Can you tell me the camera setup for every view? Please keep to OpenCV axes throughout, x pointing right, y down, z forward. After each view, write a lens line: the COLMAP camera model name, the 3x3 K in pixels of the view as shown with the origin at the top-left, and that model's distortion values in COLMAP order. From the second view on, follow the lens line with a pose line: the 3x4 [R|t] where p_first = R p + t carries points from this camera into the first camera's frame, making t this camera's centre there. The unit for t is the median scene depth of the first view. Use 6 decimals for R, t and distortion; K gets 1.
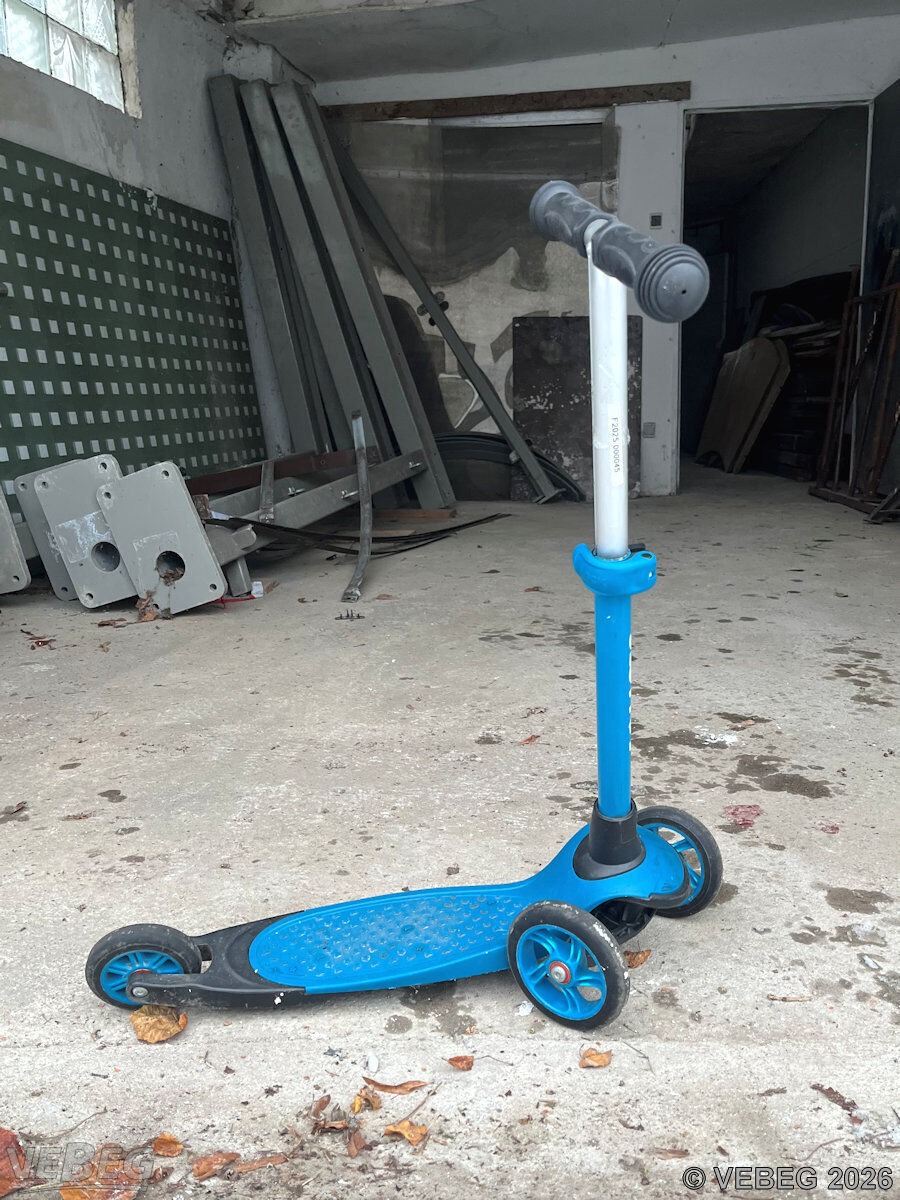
lens RADIAL K [[1012.9, 0, 501.2], [0, 1012.9, 643.7], [0, 0, 1]] dist [0.036059, -0.015699]
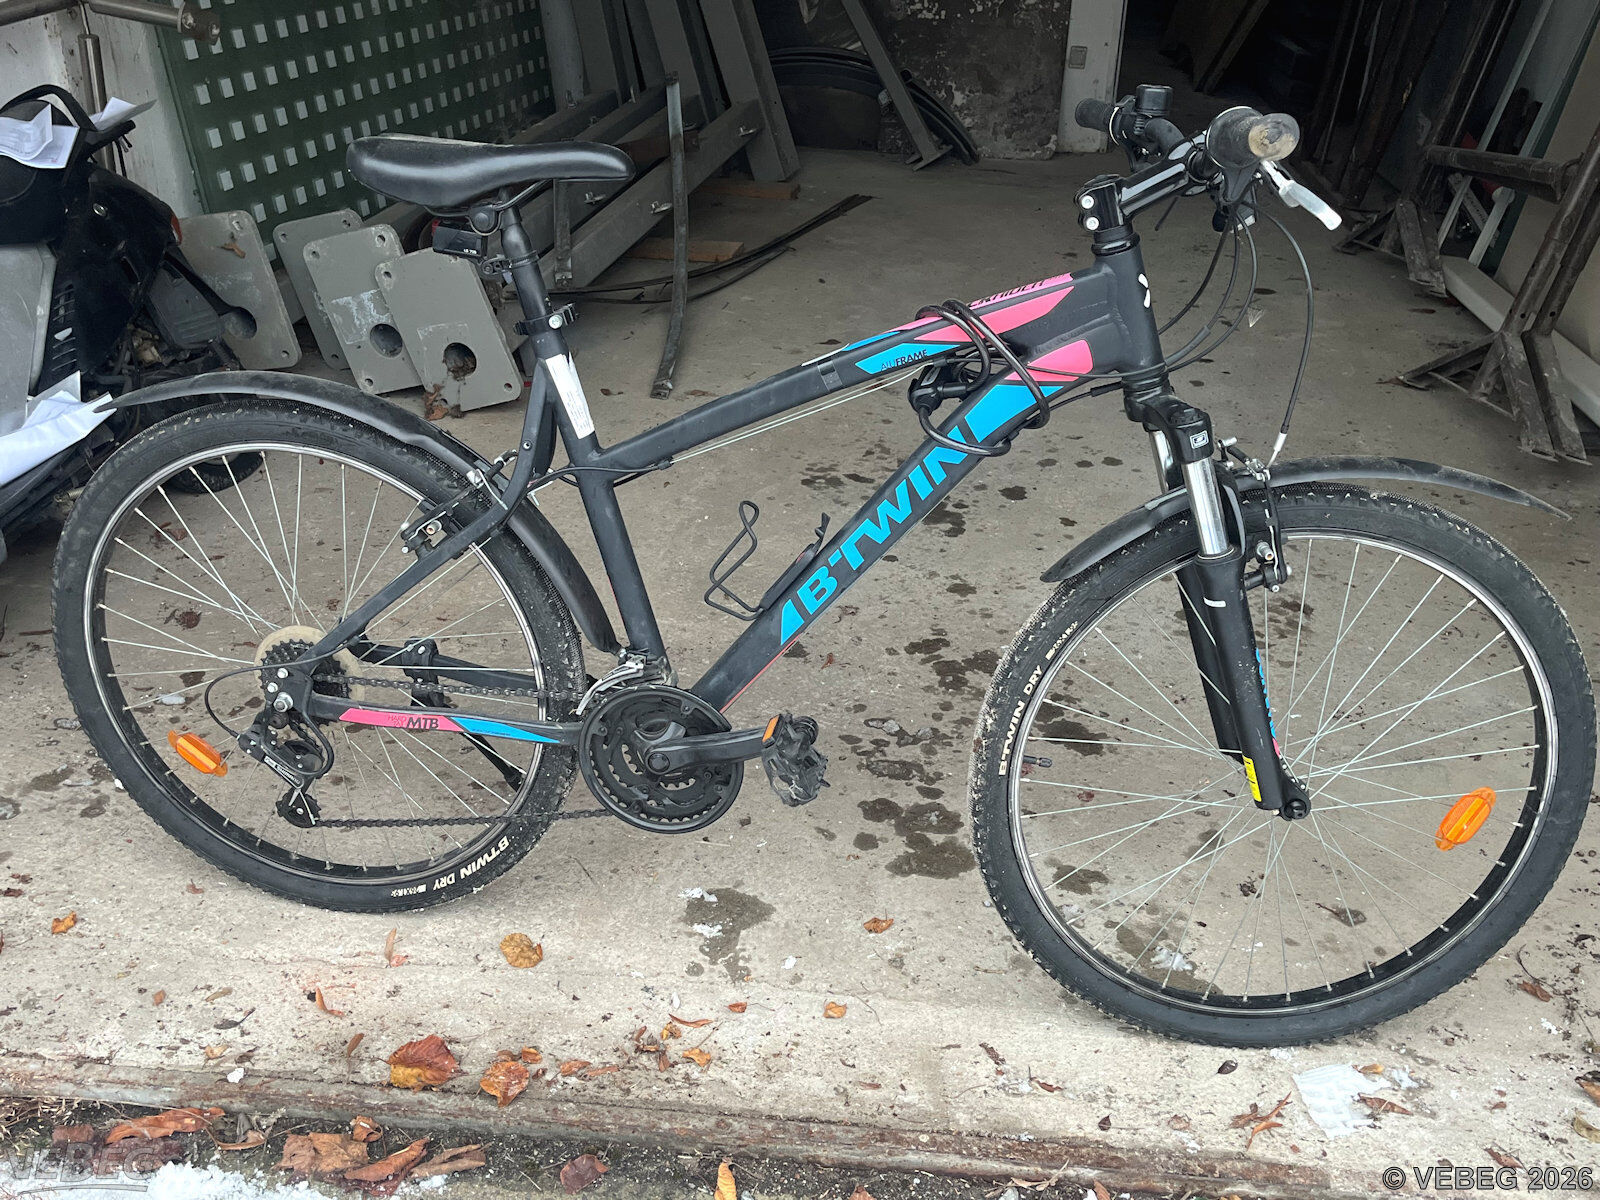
lens RADIAL K [[1581.3, 0, 771.7], [0, 1581.3, 620.2], [0, 0, 1]] dist [0.038112, -0.021410]
pose [[0.996184, 0.064091, -0.059243, 0.051000], [-0.042576, 0.949402, 0.311164, -0.386713], [0.076188, -0.307454, 0.948508, -0.451996]]
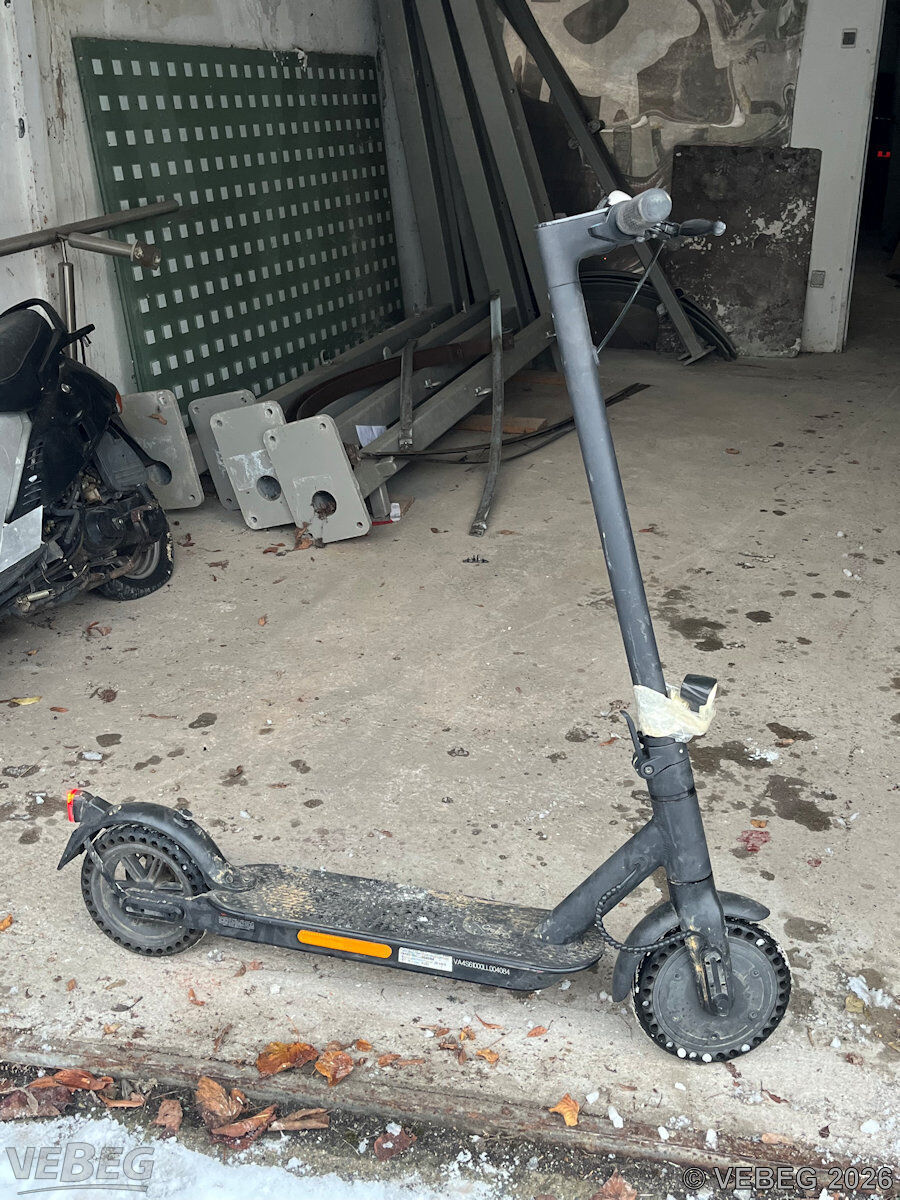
lens RADIAL K [[1314.7, 0, 447.7], [0, 1314.7, 554.5], [0, 0, 1]] dist [0.072211, -0.093112]
pose [[0.983908, 0.078021, -0.160738, 0.068327], [-0.047494, 0.981462, 0.185677, -0.386456], [0.172245, -0.175055, 0.969375, -0.535003]]
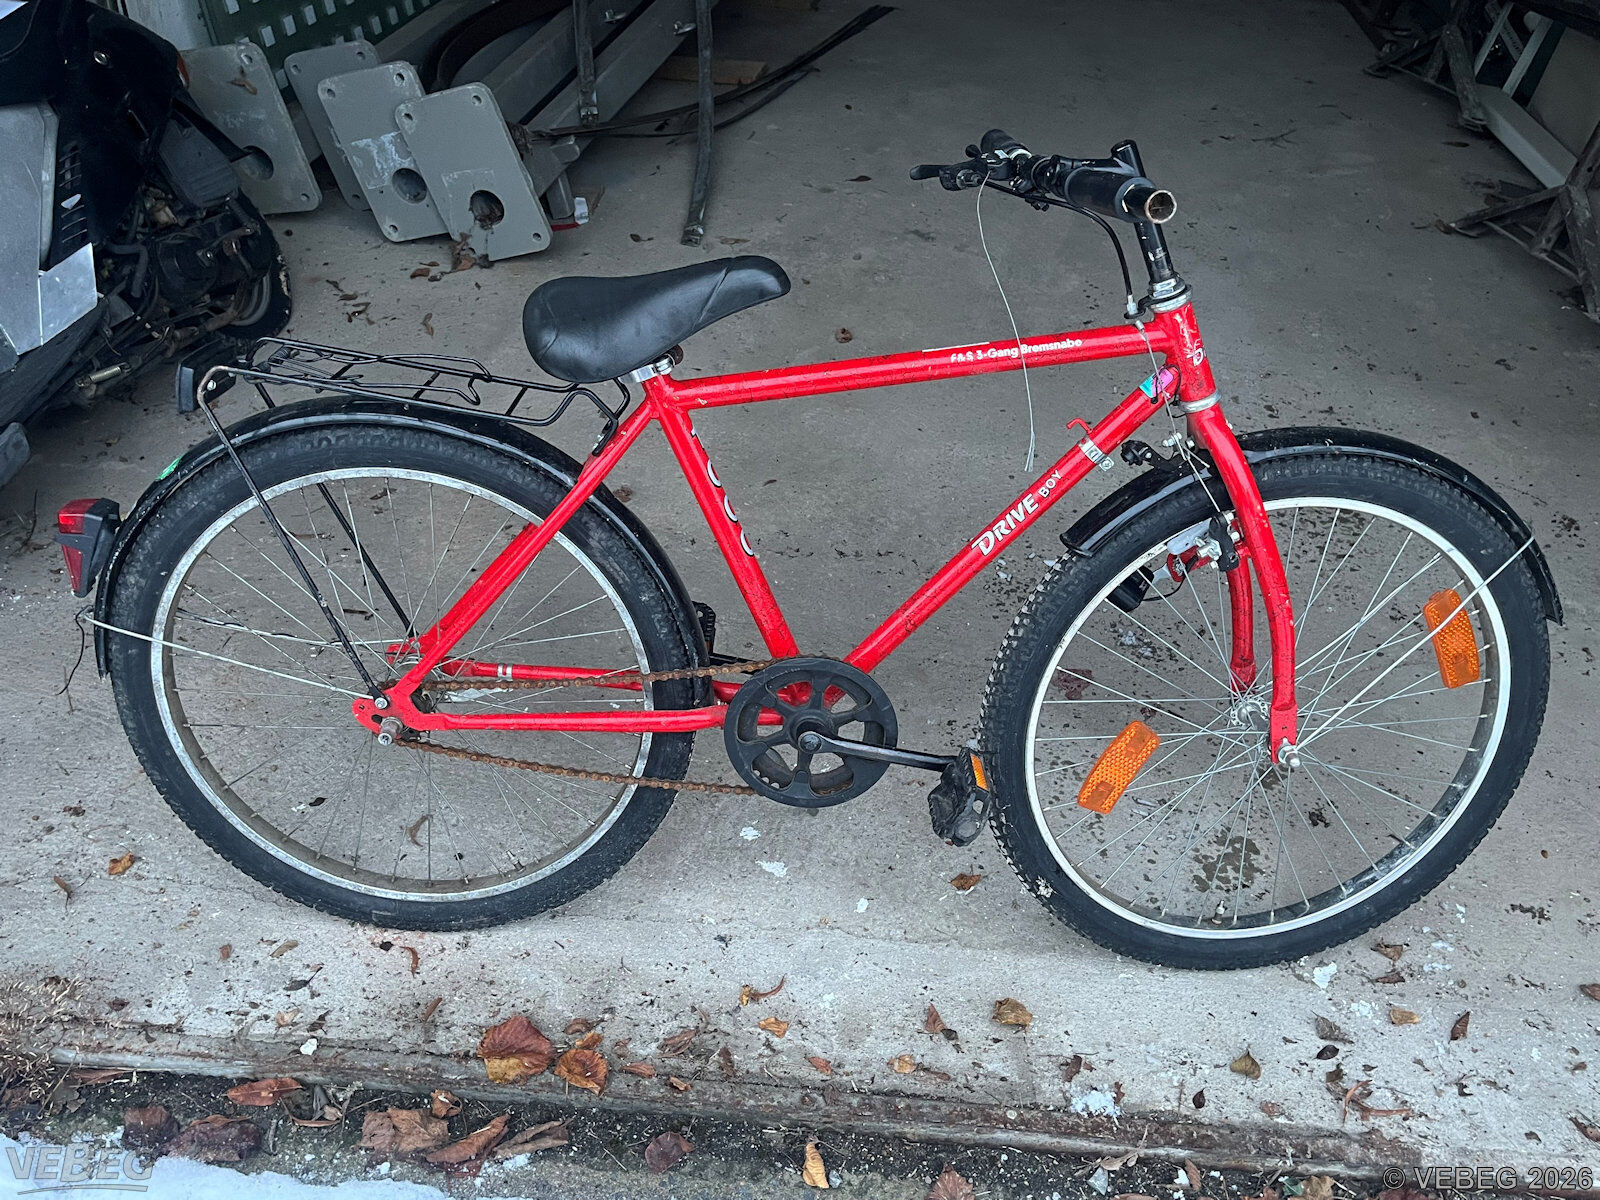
lens RADIAL K [[1387.2, 0, 765.0], [0, 1387.2, 601.3], [0, 0, 1]] dist [0.069779, -0.100996]
pose [[0.996840, 0.073203, -0.030853, -0.040754], [-0.049803, 0.878474, 0.475187, -0.456834], [0.061889, -0.472148, 0.879344, -0.223893]]
